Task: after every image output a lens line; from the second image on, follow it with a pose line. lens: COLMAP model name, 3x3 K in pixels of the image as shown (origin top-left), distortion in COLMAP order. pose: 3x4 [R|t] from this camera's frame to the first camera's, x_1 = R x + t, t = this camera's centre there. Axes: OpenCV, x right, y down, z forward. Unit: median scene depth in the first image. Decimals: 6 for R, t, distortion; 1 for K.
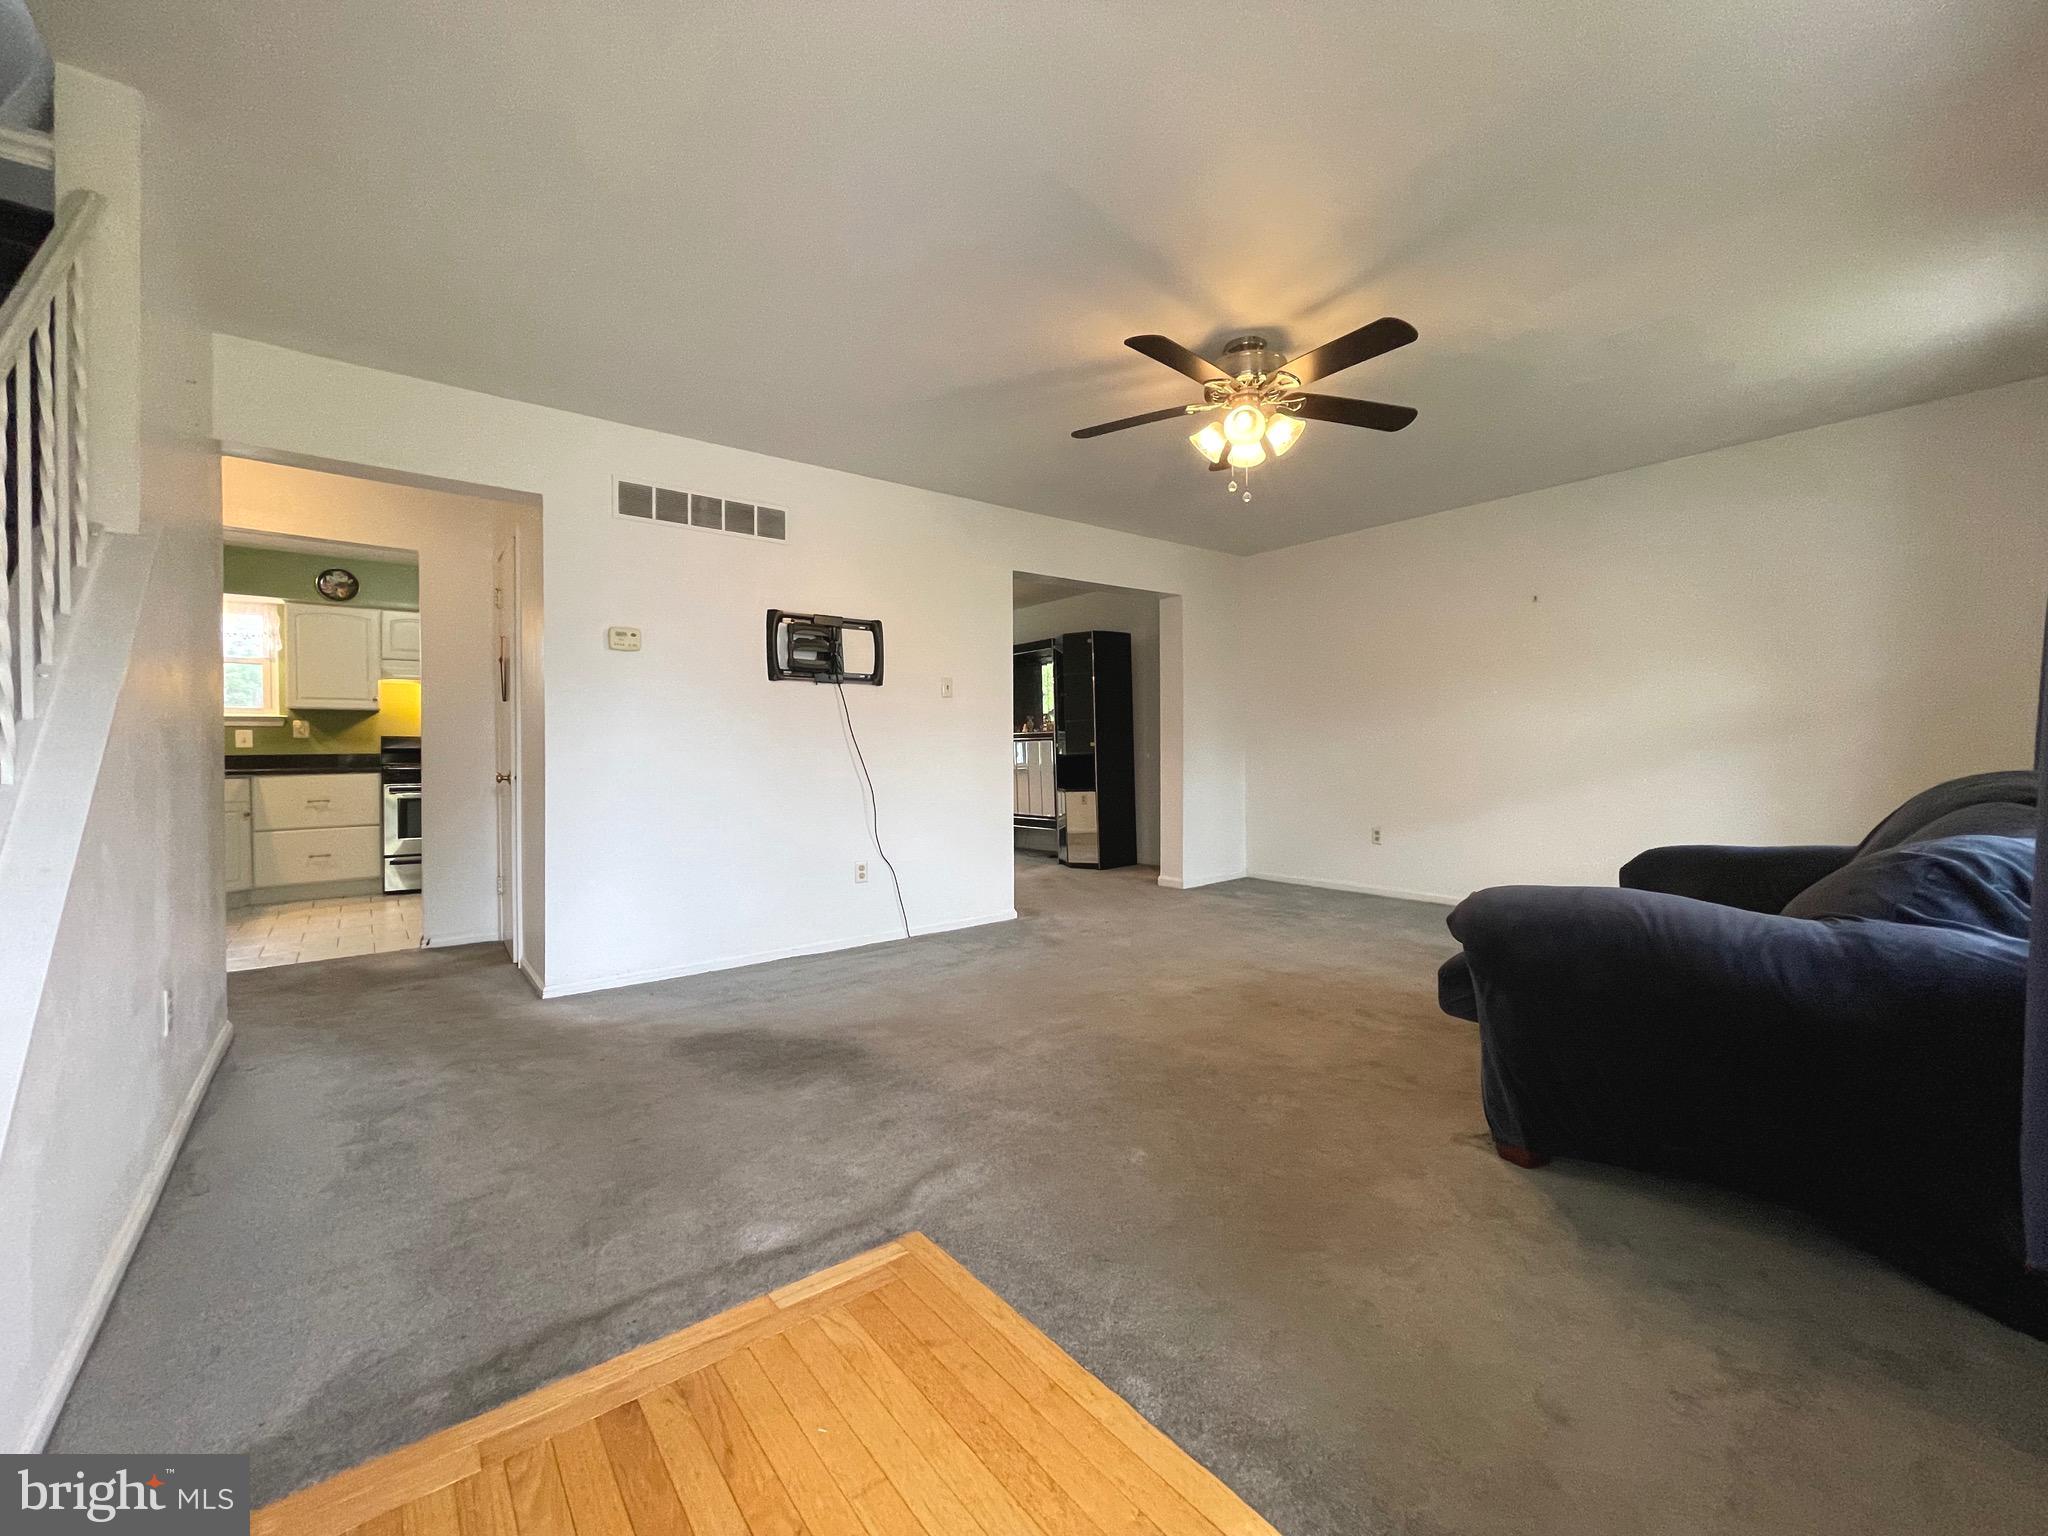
lens RADIAL K [[819.2, 0, 1025.7], [0, 819.2, 754.7], [0, 0, 1]] dist [0.013438, -0.000003]
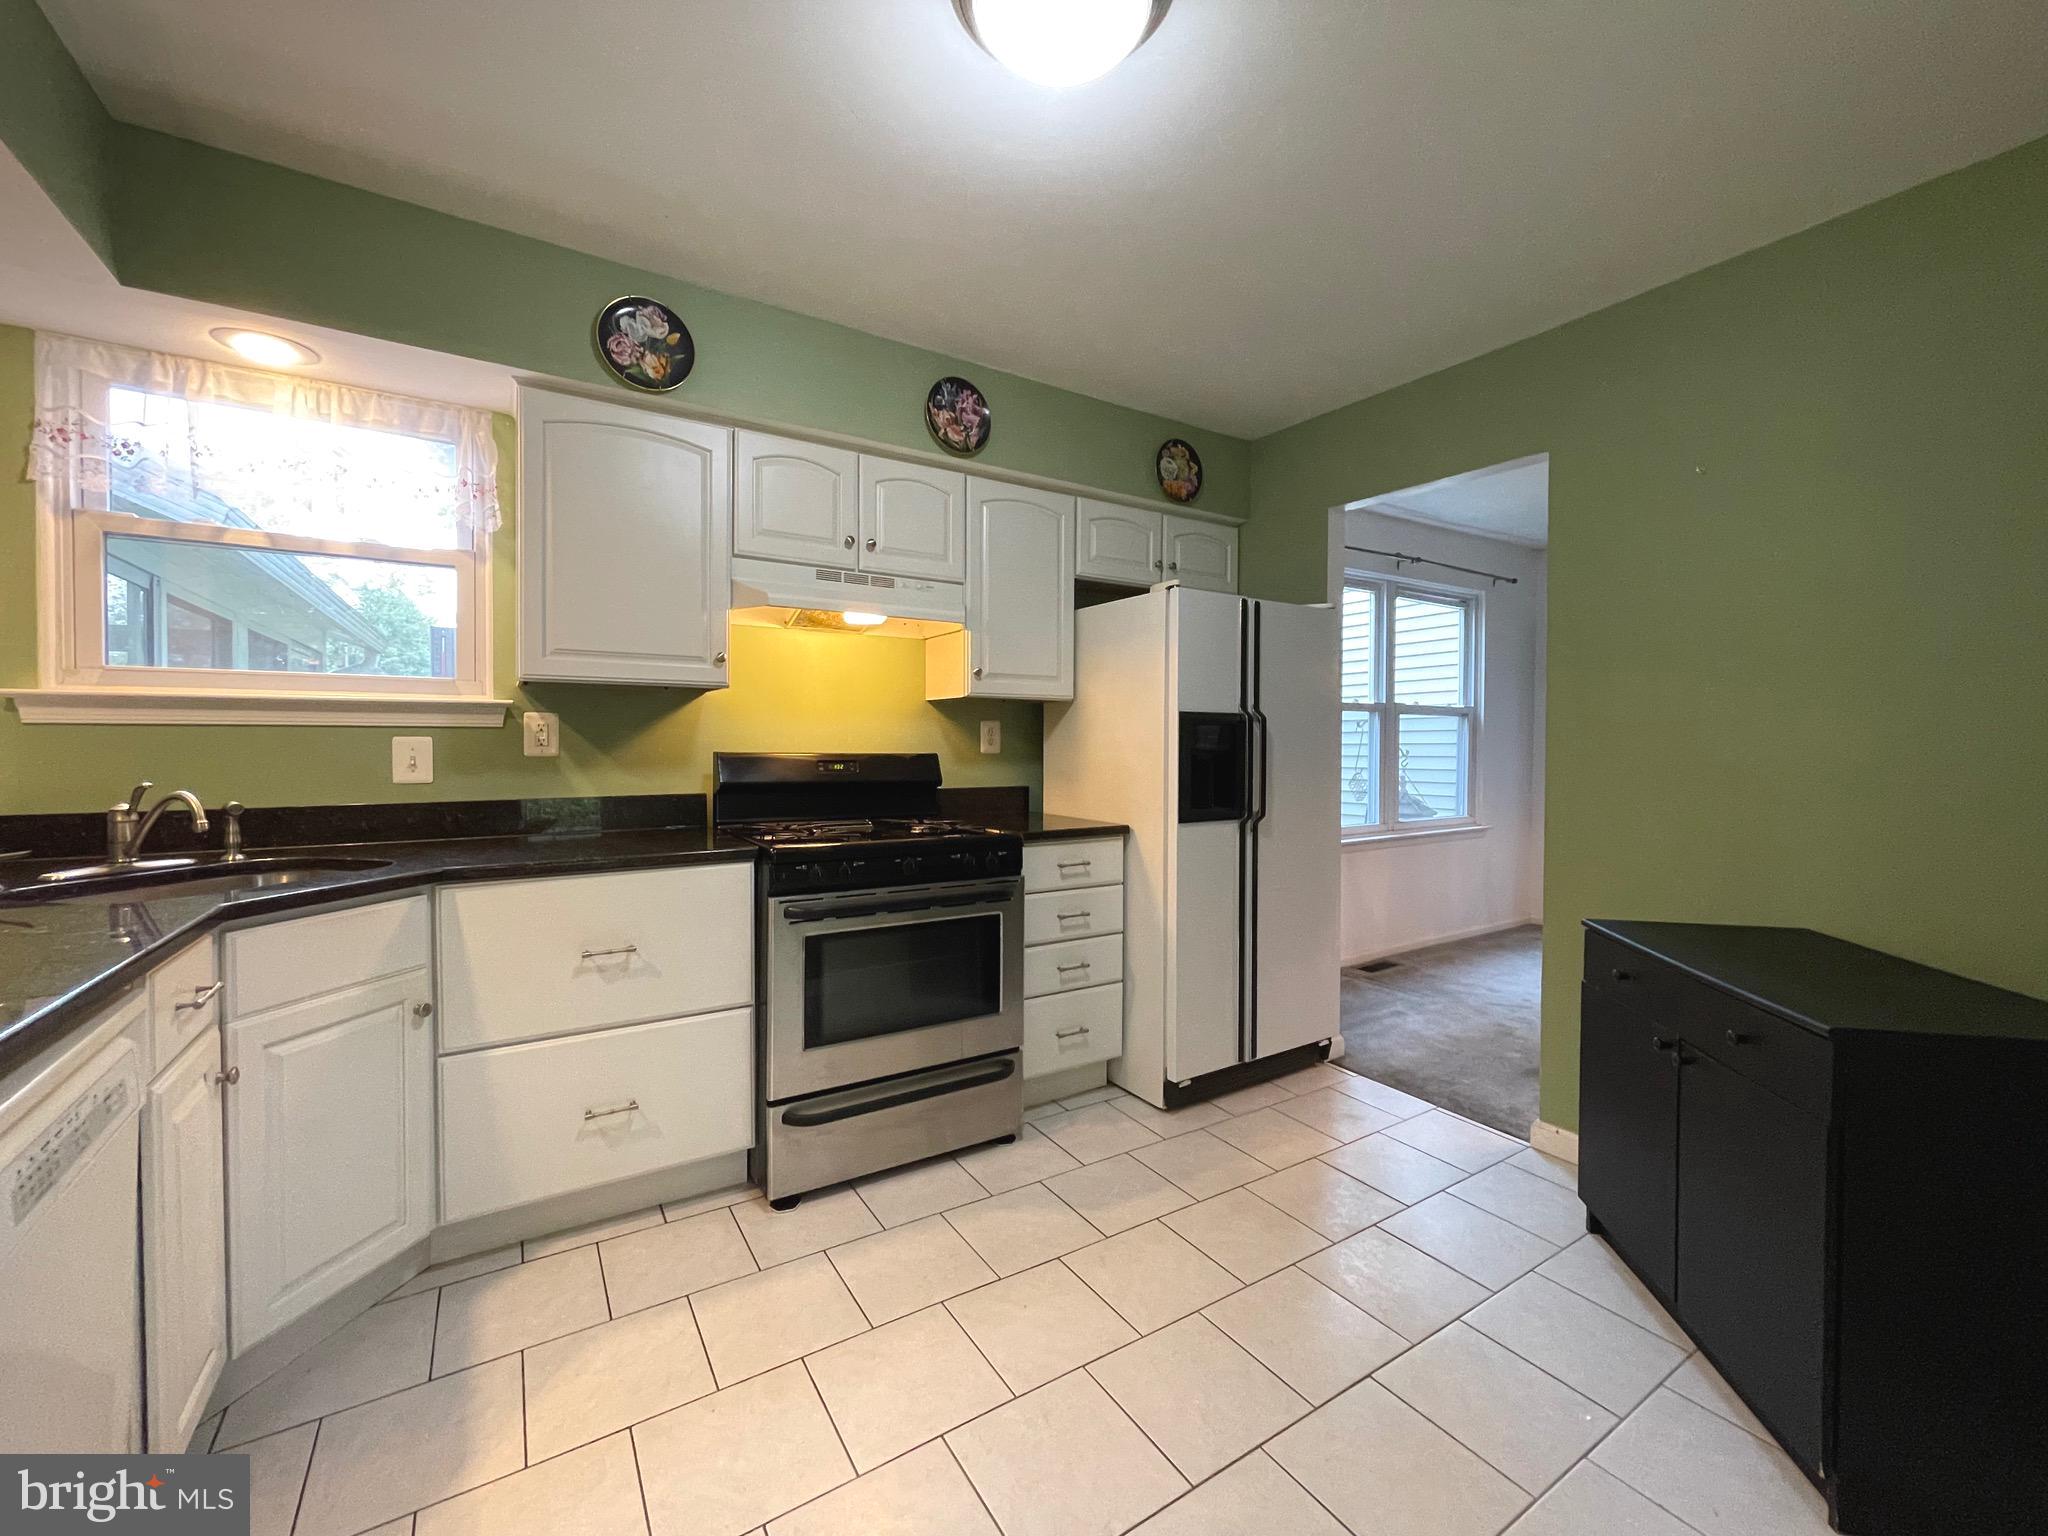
lens RADIAL K [[829.8, 0, 1024.0], [0, 829.8, 755.2], [0, 0, 1]] dist [0.000557, -0.000117]
pose [[0.993904, 0.016347, -0.109032, -0.617015], [-0.015612, 0.999849, 0.007595, -0.028133], [0.109140, -0.005847, 0.994009, 0.646109]]
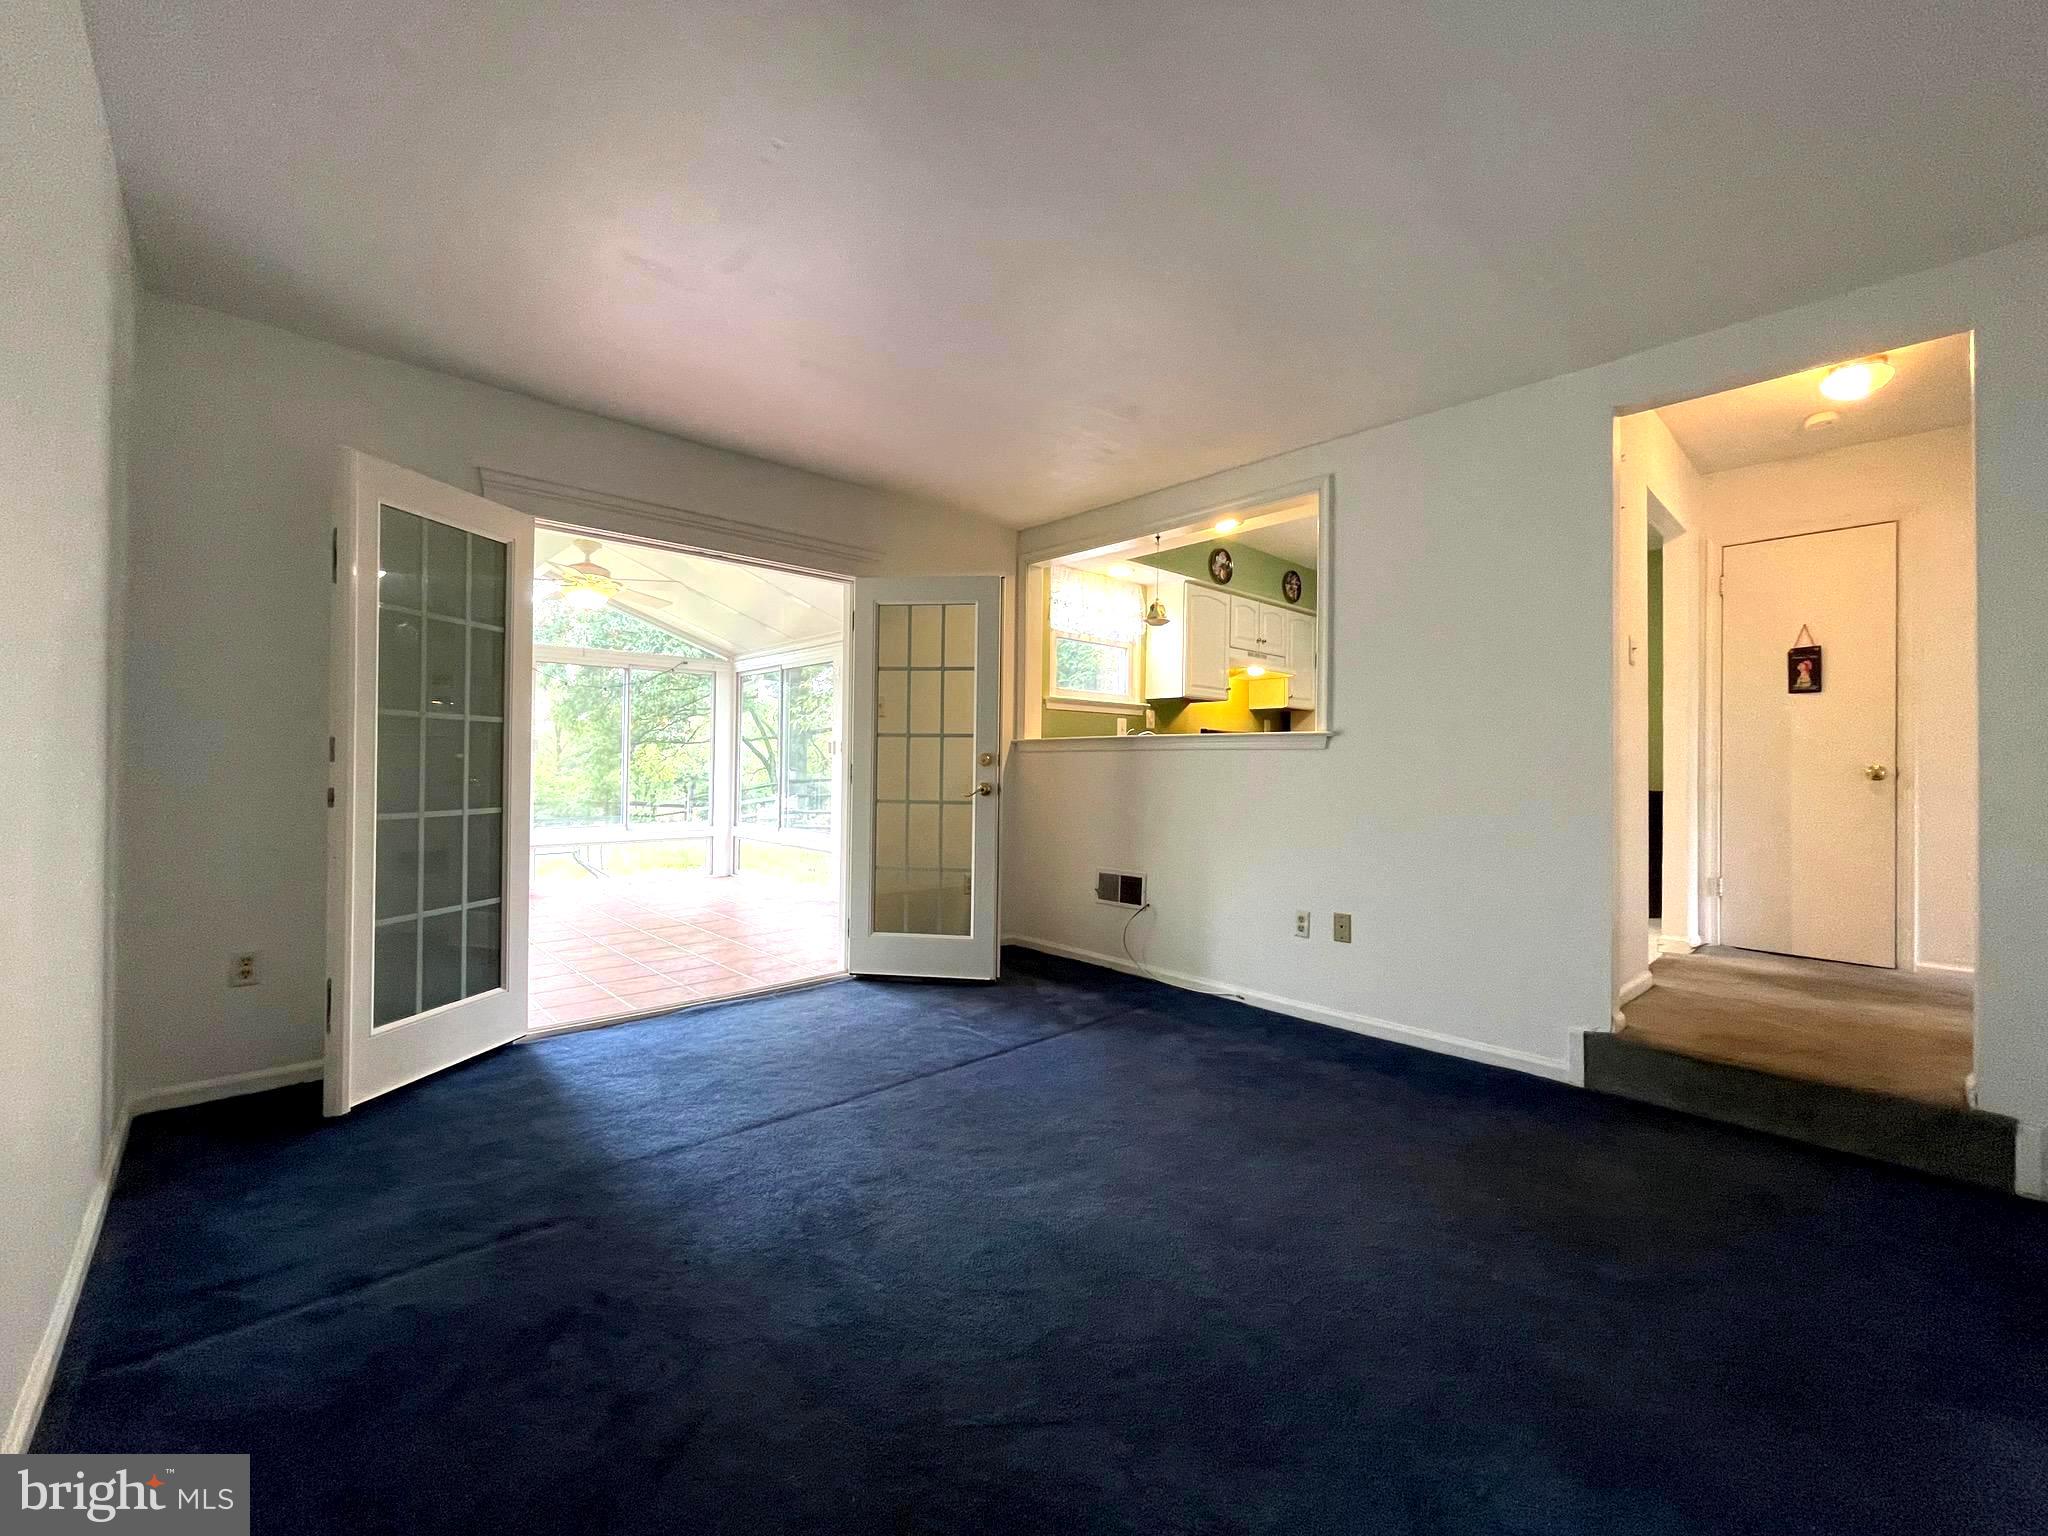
lens RADIAL K [[830.4, 0, 1022.9], [0, 830.4, 753.7], [0, 0, 1]] dist [0.001056, -0.000617]
pose [[0.996659, 0.024508, 0.077915, -1.114878], [-0.023009, 0.999534, -0.020081, 0.030947], [-0.078371, 0.018221, 0.996758, 0.081504]]
